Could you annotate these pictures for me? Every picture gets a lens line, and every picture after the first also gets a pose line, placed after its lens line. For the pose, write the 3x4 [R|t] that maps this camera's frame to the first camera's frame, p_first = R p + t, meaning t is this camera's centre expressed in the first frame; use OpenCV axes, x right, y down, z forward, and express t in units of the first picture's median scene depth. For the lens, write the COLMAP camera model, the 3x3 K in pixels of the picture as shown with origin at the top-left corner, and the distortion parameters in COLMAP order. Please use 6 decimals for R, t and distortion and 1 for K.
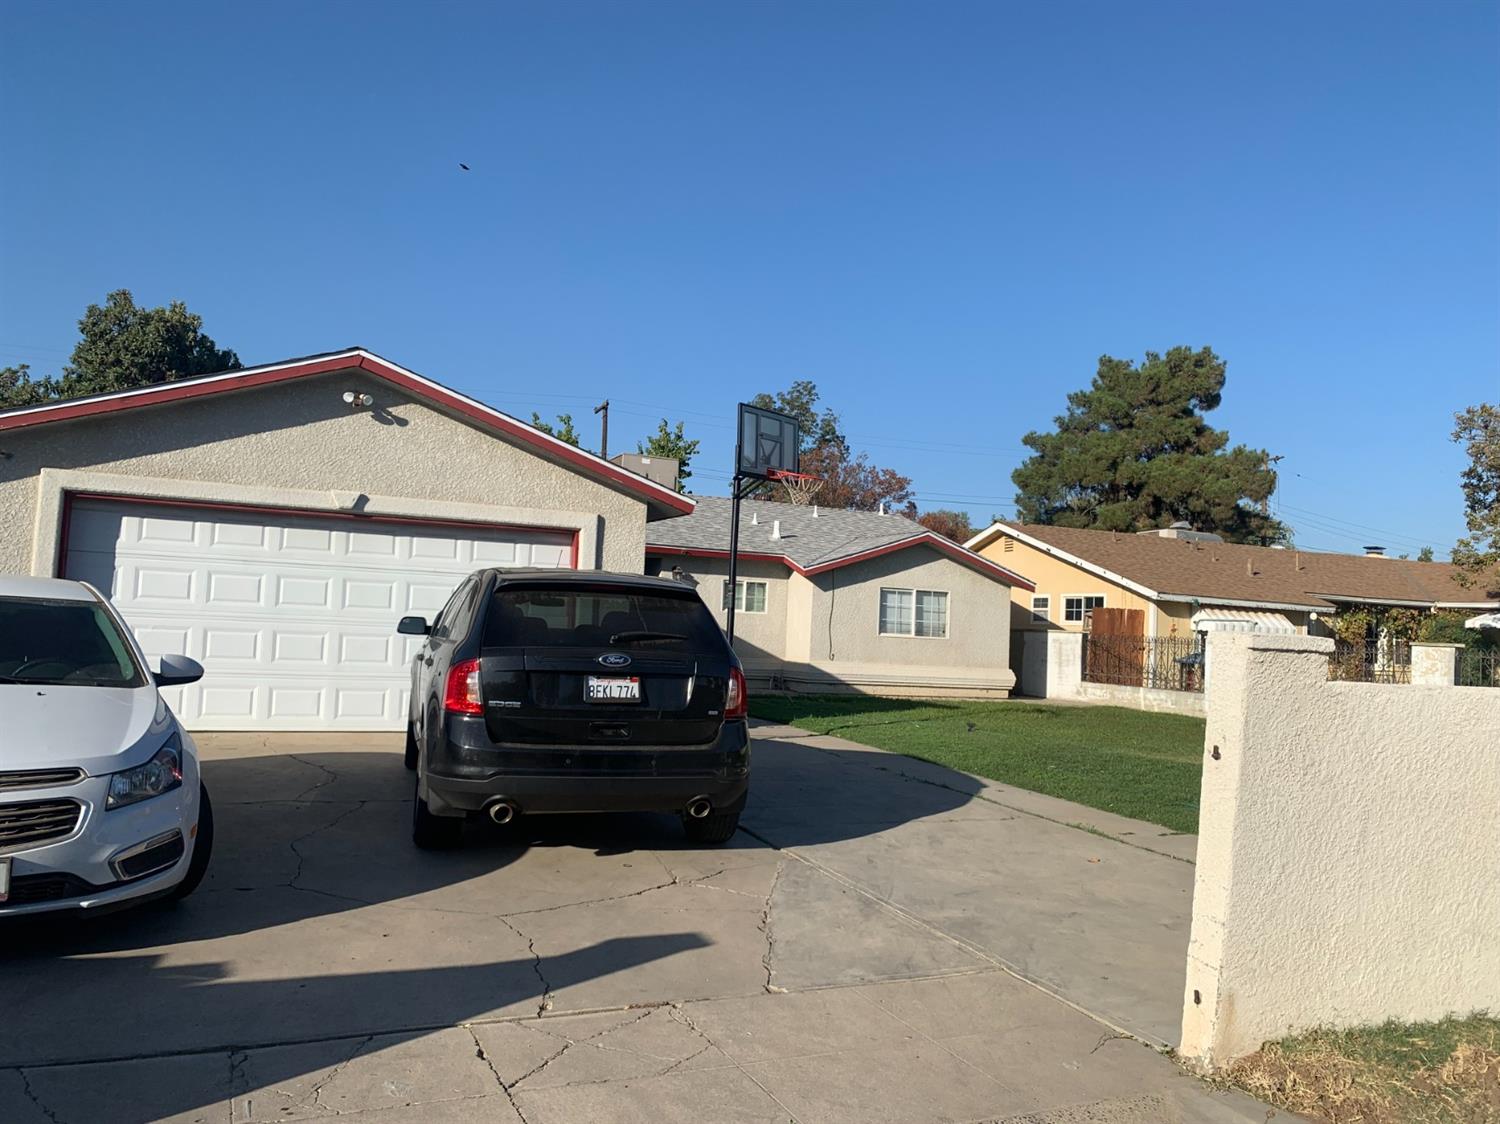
lens RADIAL K [[1180.1, 0, 750.0], [0, 1180.1, 562.0], [0, 0, 1]] dist [0.116852, -0.200306]
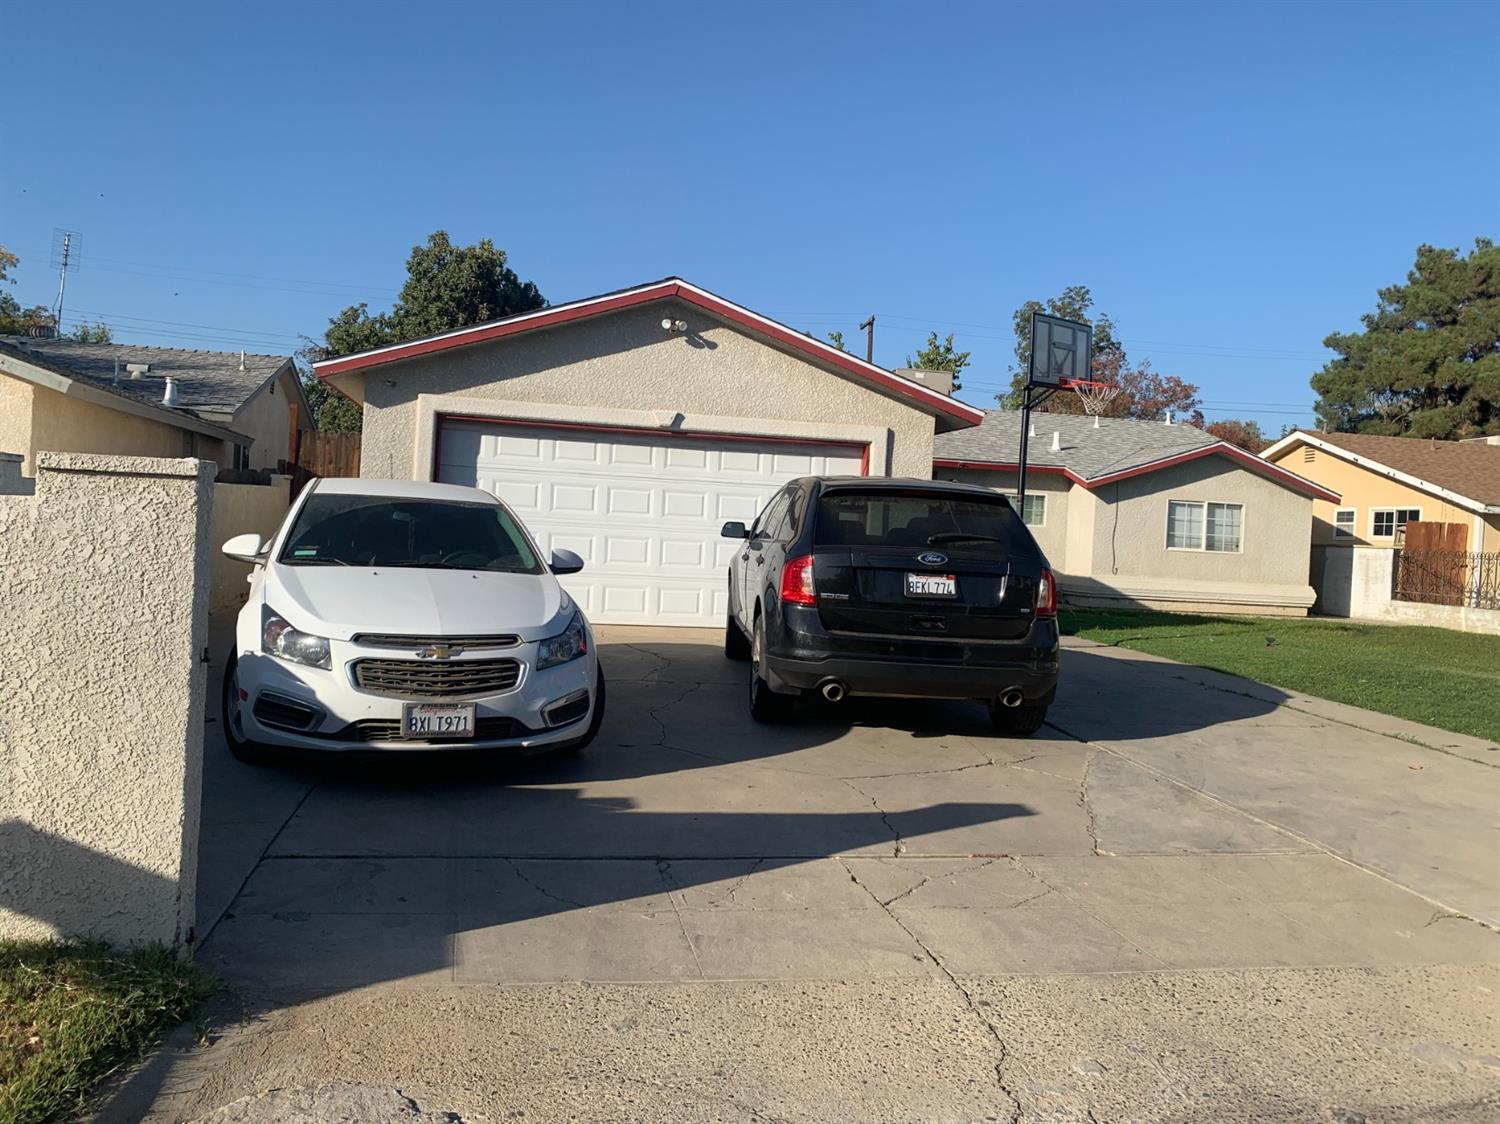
lens RADIAL K [[1184.5, 0, 733.9], [0, 1184.5, 546.1], [0, 0, 1]] dist [0.035094, -0.014234]
pose [[0.974478, 0.008623, -0.224317, -0.028405], [0.004183, 0.998391, 0.056553, 0.004811], [0.224444, -0.056048, 0.972874, -0.056005]]
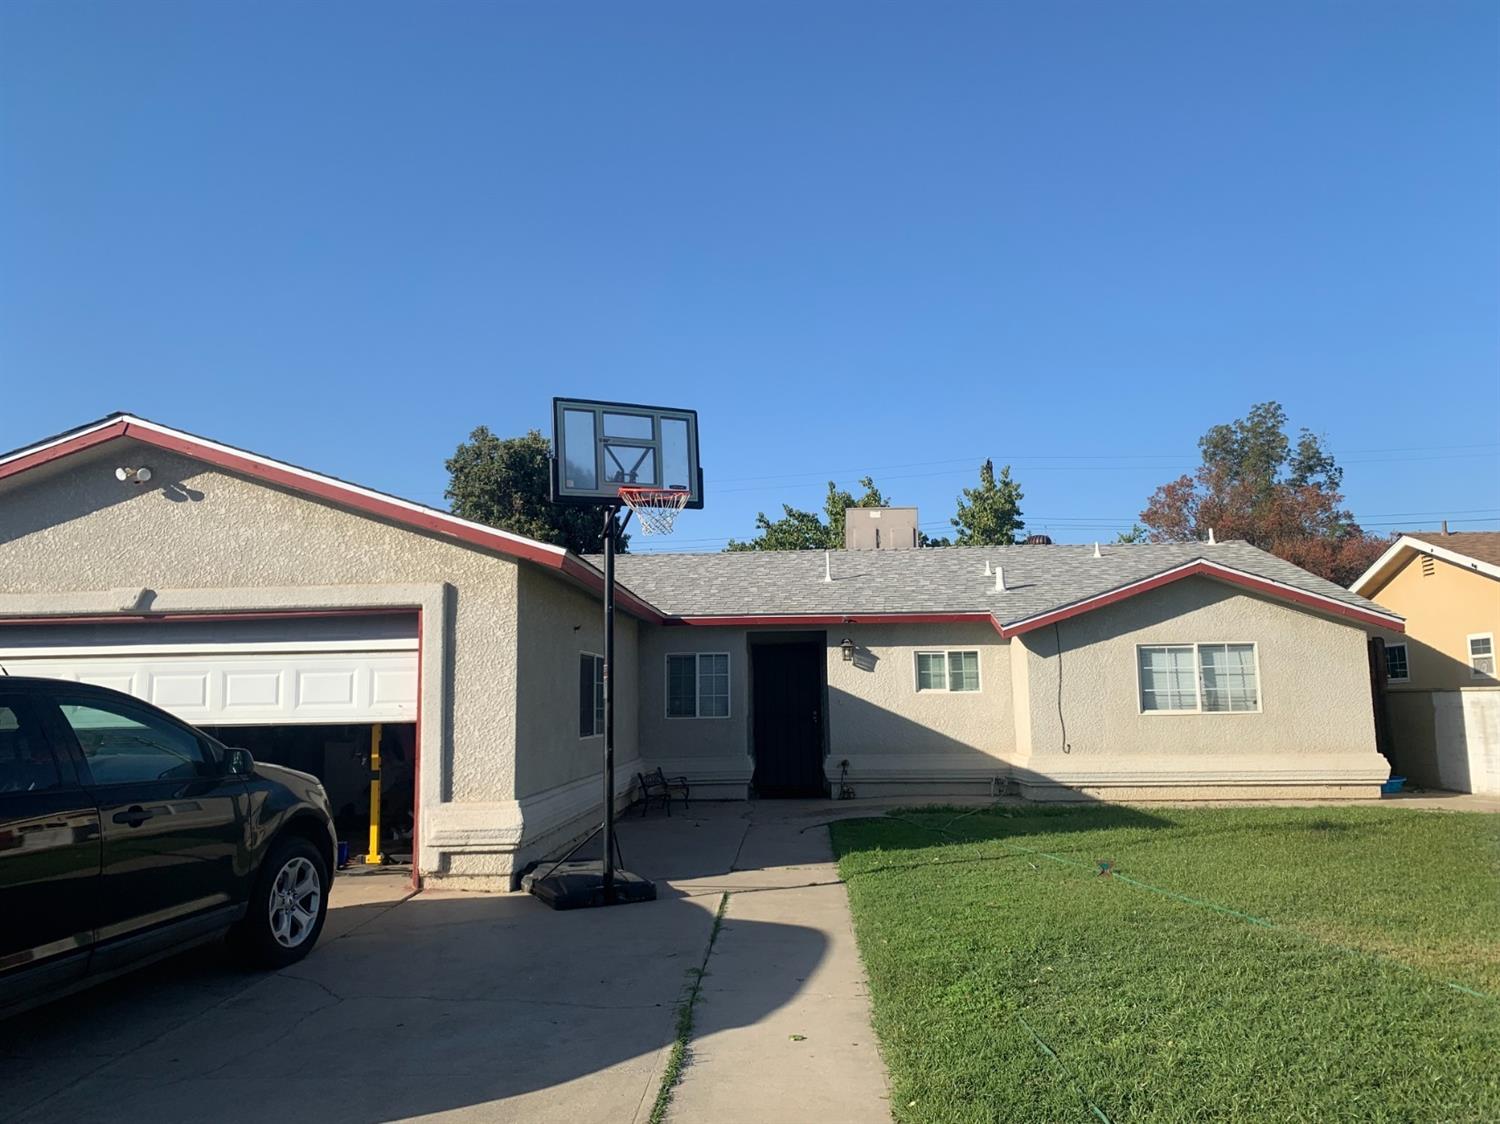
lens RADIAL K [[1150.2, 0, 750.0], [0, 1150.2, 562.0], [0, 0, 1]] dist [0.049228, -0.065831]
pose [[0.881150, -0.115134, -0.458606, 0.397076], [0.081258, 0.992345, -0.093002, 0.031061], [0.465803, 0.044683, 0.883760, 0.486537]]
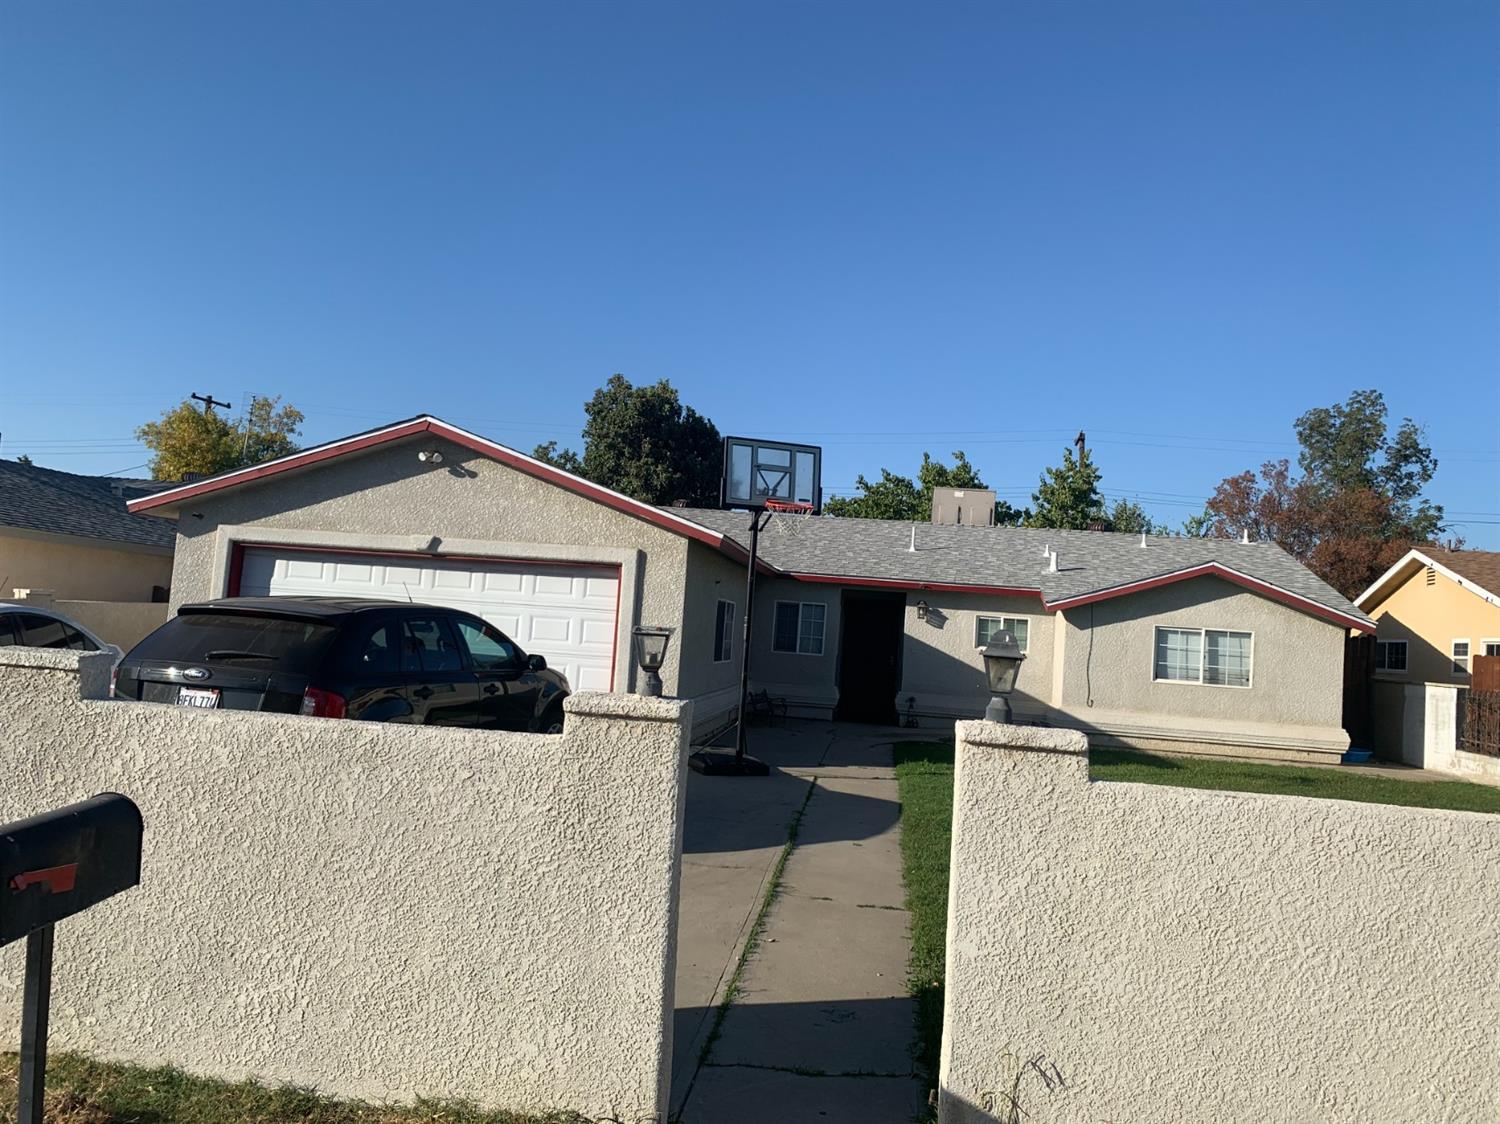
lens RADIAL K [[1173.4, 0, 750.0], [0, 1173.4, 562.0], [0, 0, 1]] dist [0.033129, -0.064444]
pose [[0.846043, -0.016783, -0.532850, 0.556661], [-0.001256, 0.999439, -0.033473, 0.006568], [0.533113, 0.028989, 0.845547, 0.176075]]
